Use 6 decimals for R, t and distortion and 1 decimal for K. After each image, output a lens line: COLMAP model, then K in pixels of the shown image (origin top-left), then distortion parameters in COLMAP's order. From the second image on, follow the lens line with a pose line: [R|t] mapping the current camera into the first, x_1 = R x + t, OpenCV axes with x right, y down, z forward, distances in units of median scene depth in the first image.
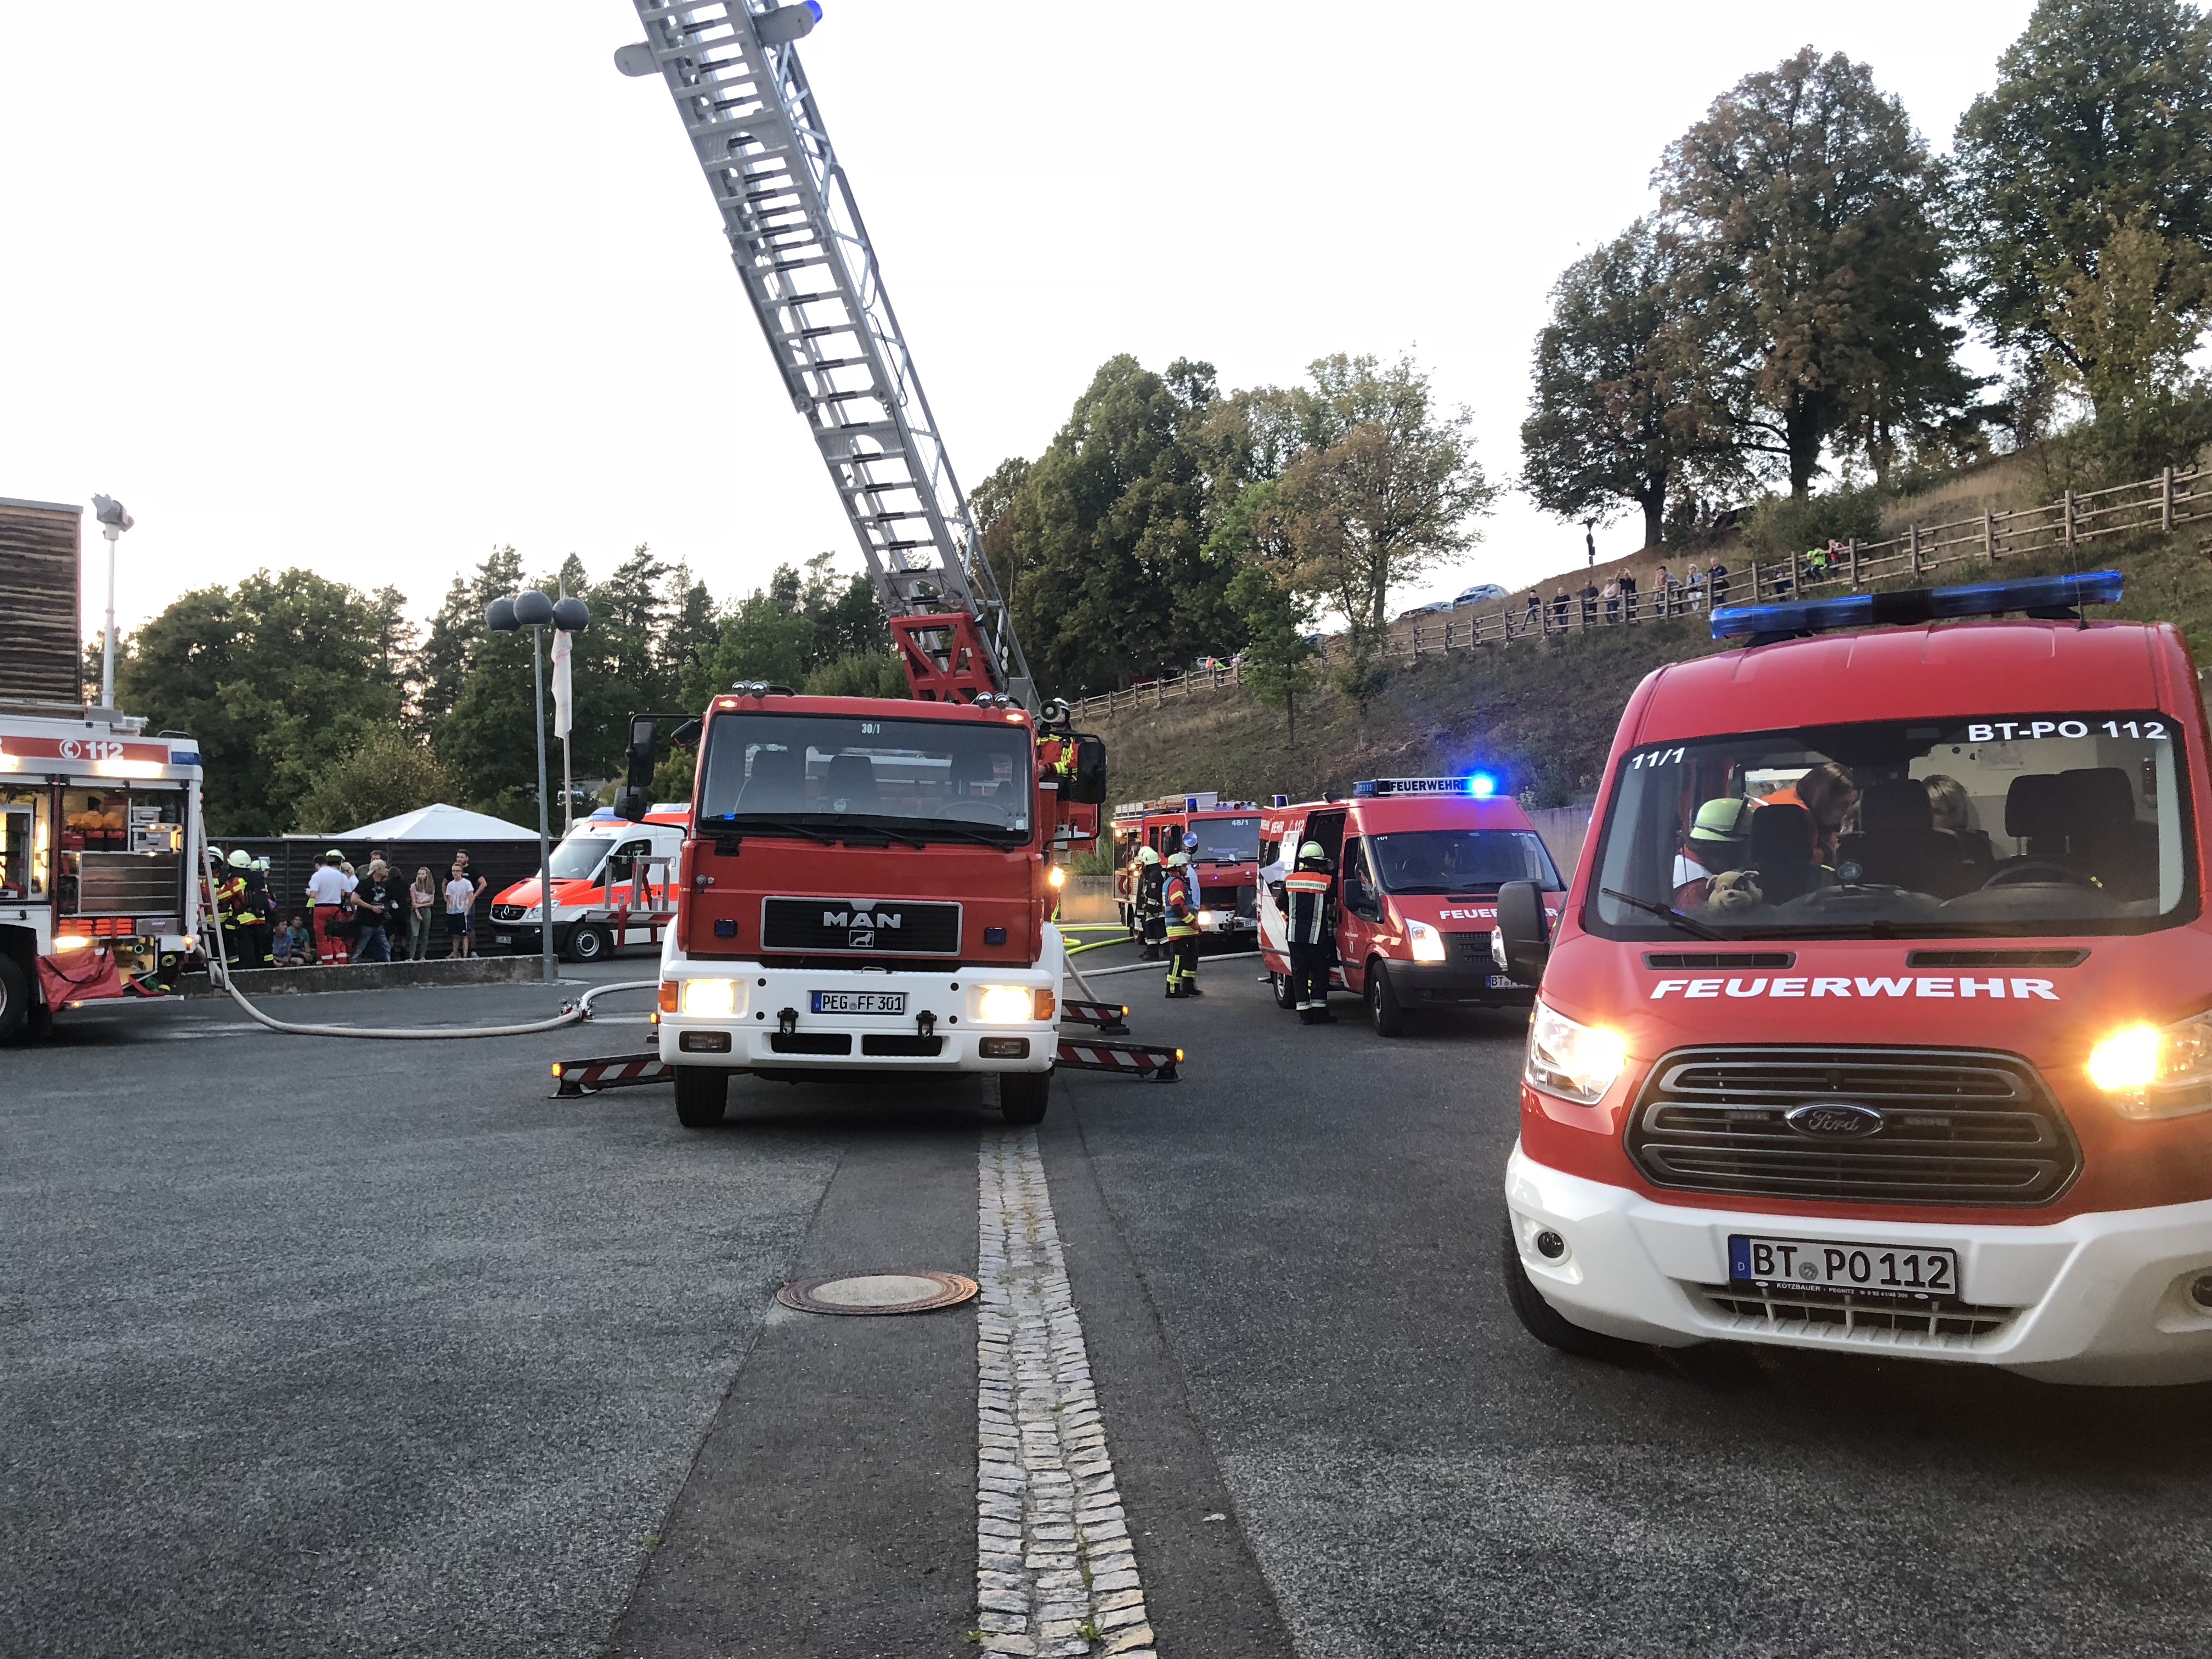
lens RADIAL K [[1813.5, 0, 1117.1], [0, 1813.5, 821.4], [0, 0, 1]] dist [0.050951, -0.033524]
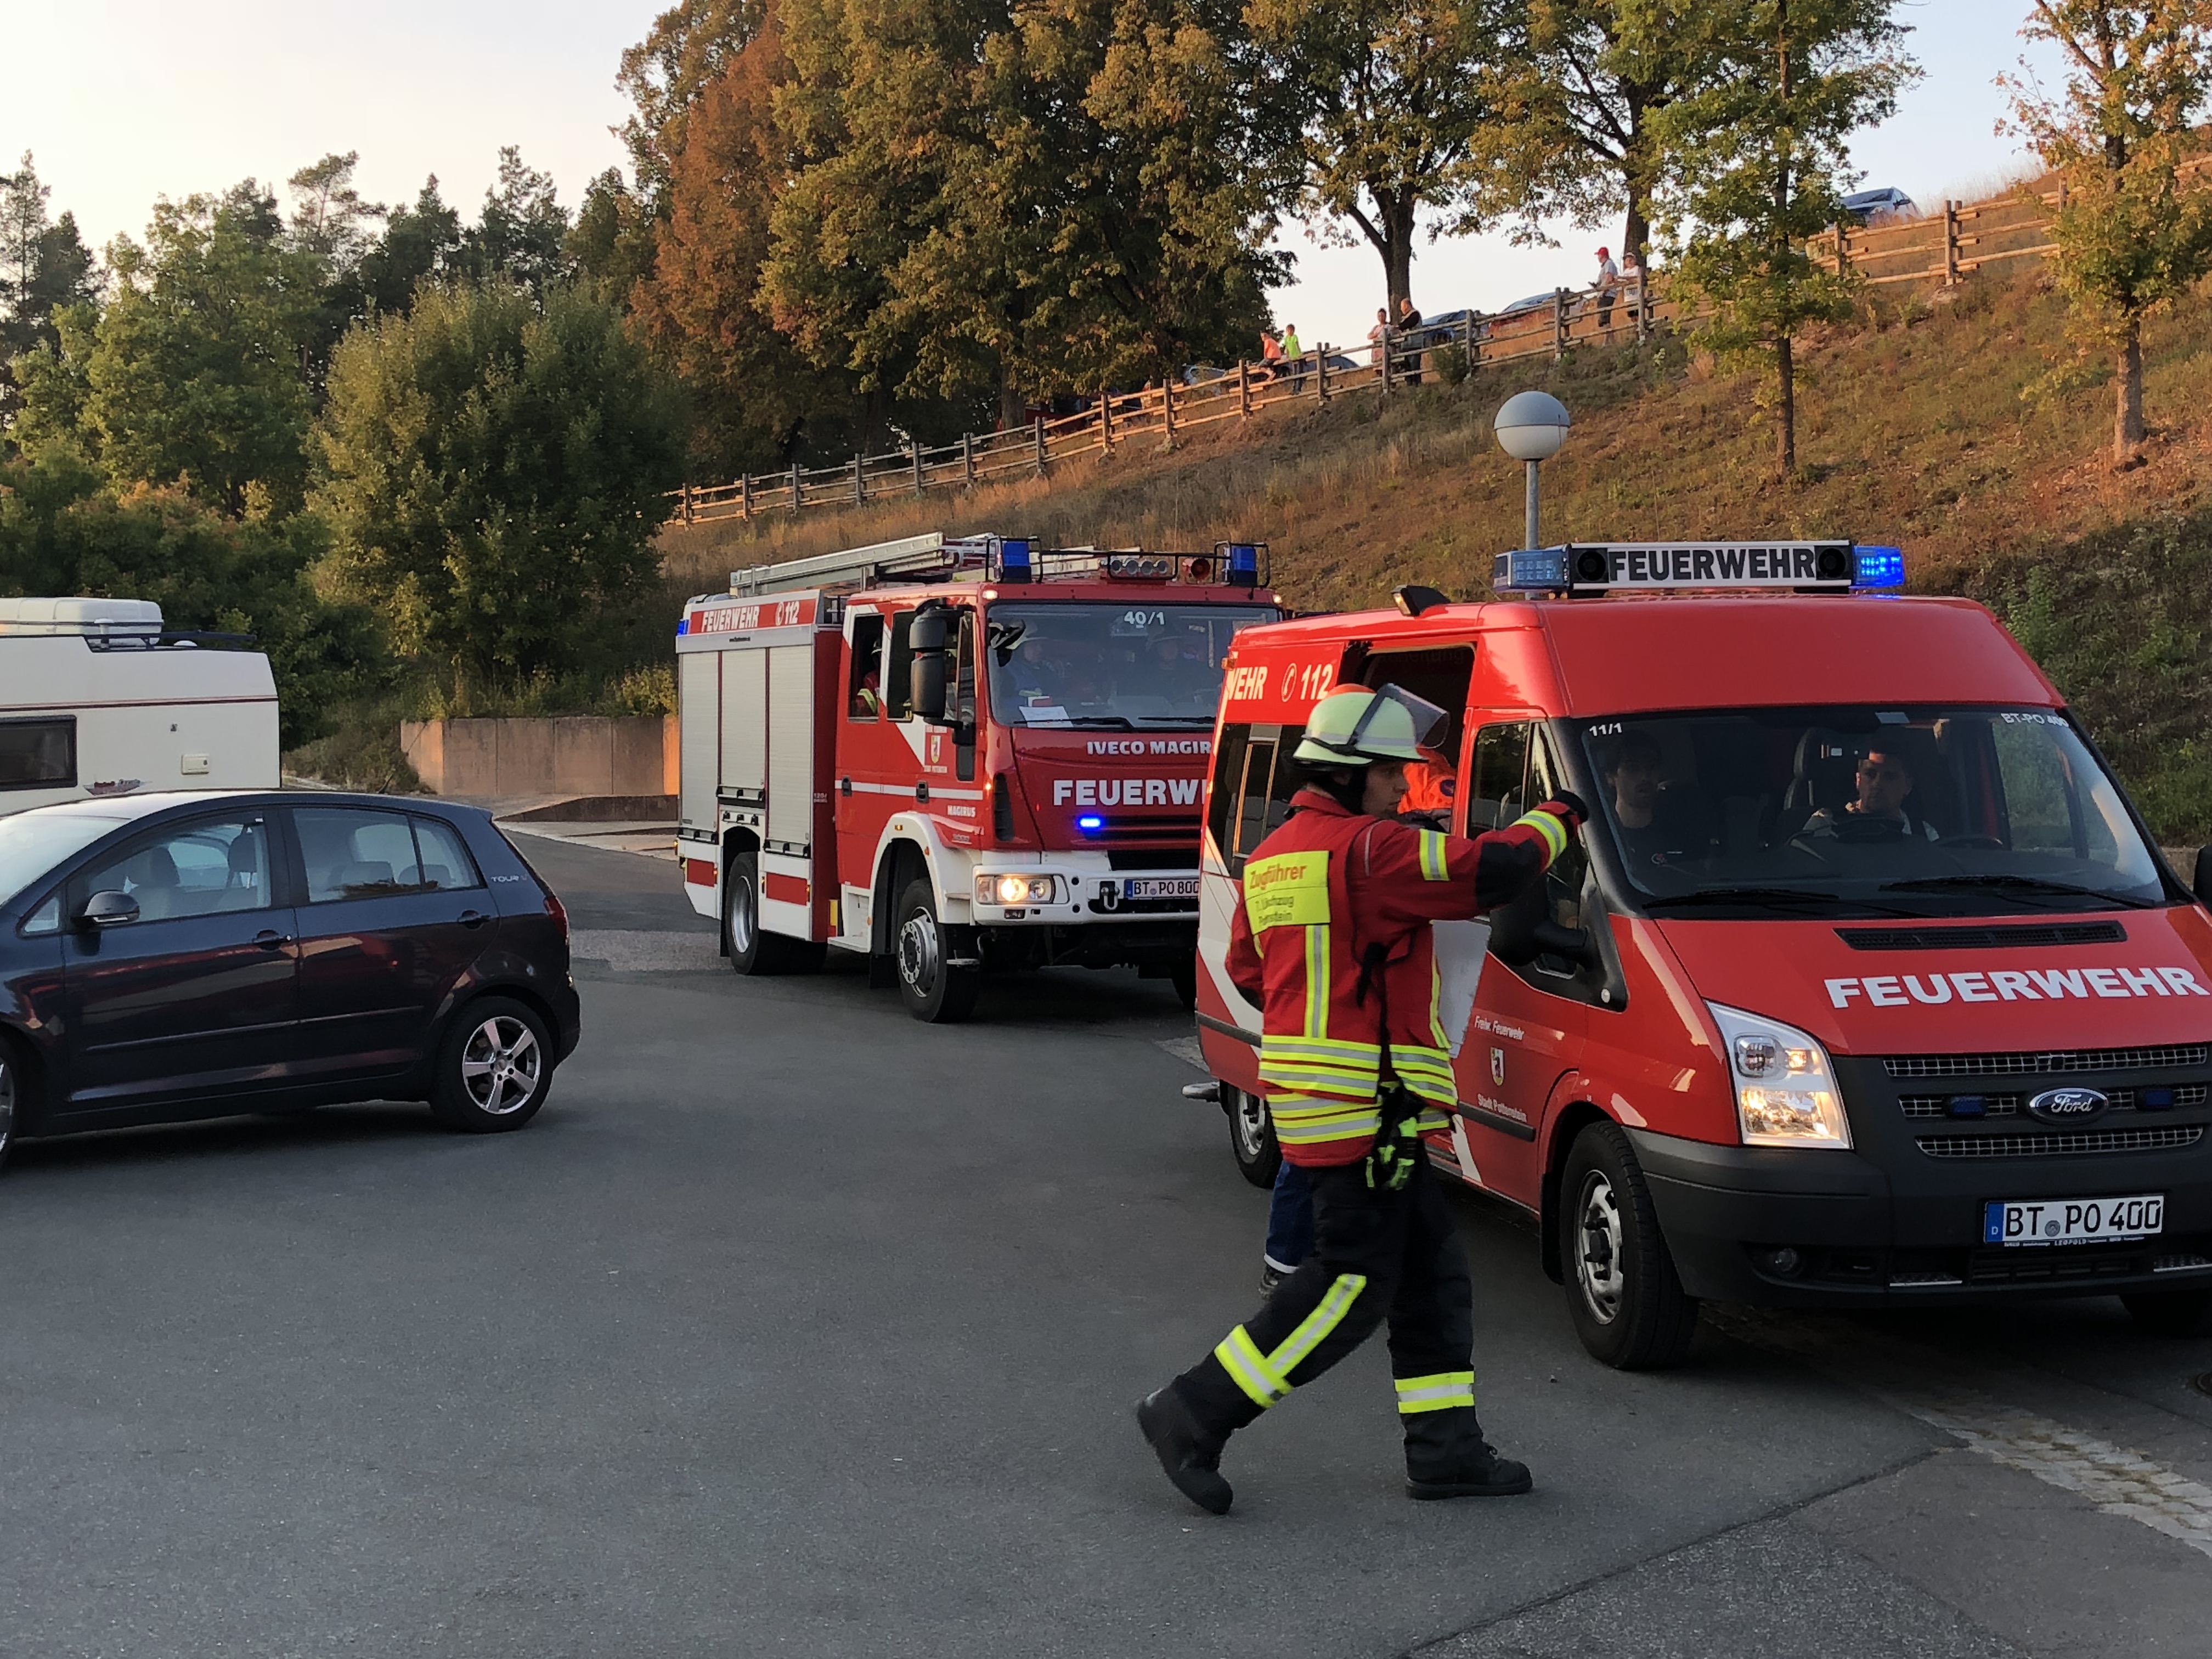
lens RADIAL K [[3032.0, 0, 1128.2], [0, 3032.0, 832.5], [0, 0, 1]] dist [0.118494, 0.000000]
pose [[0.994330, 0.010229, 0.105843, -0.063544], [-0.013331, 0.999501, 0.028638, 0.008564], [-0.105498, -0.029887, 0.993970, 0.284184]]
